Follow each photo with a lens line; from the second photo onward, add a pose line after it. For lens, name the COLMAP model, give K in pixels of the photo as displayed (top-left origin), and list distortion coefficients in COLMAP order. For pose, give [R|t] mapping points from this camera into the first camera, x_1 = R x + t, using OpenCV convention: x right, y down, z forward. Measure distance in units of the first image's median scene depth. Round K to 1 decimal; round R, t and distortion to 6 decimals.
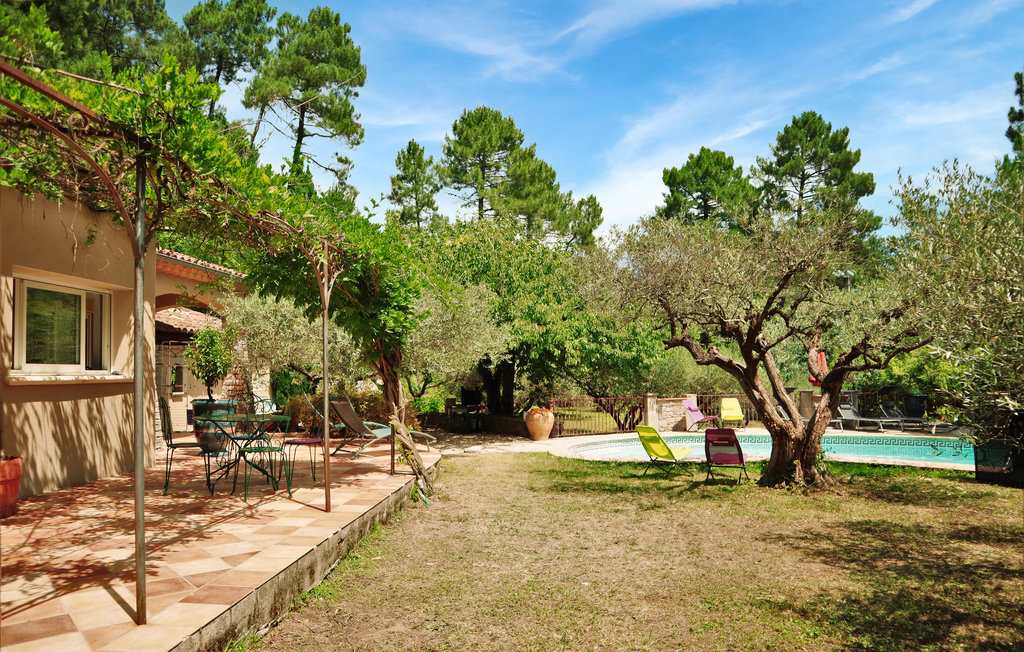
lens RADIAL K [[730.6, 0, 511.4], [0, 730.6, 284.9], [0, 0, 1]] dist [-0.083920, 0.044898]
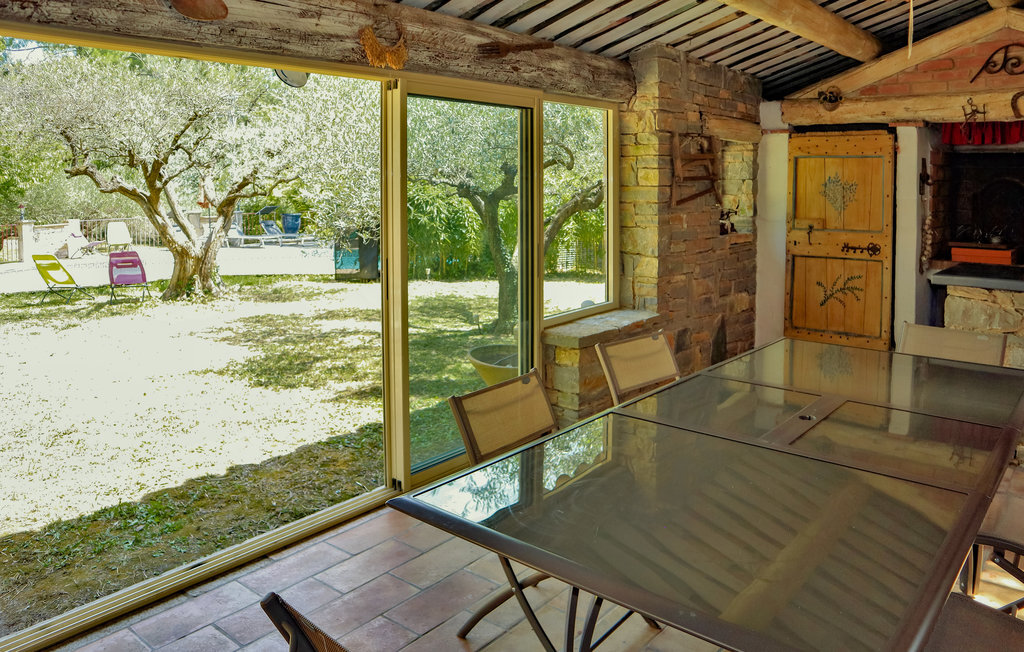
lens RADIAL K [[730.6, 0, 511.4], [0, 730.6, 284.9], [0, 0, 1]] dist [-0.083920, 0.044898]
pose [[0.693453, -0.097405, 0.713887, -0.076234], [-0.080905, 0.974026, 0.211488, -0.025124], [-0.715945, -0.204414, 0.667561, -0.132942]]
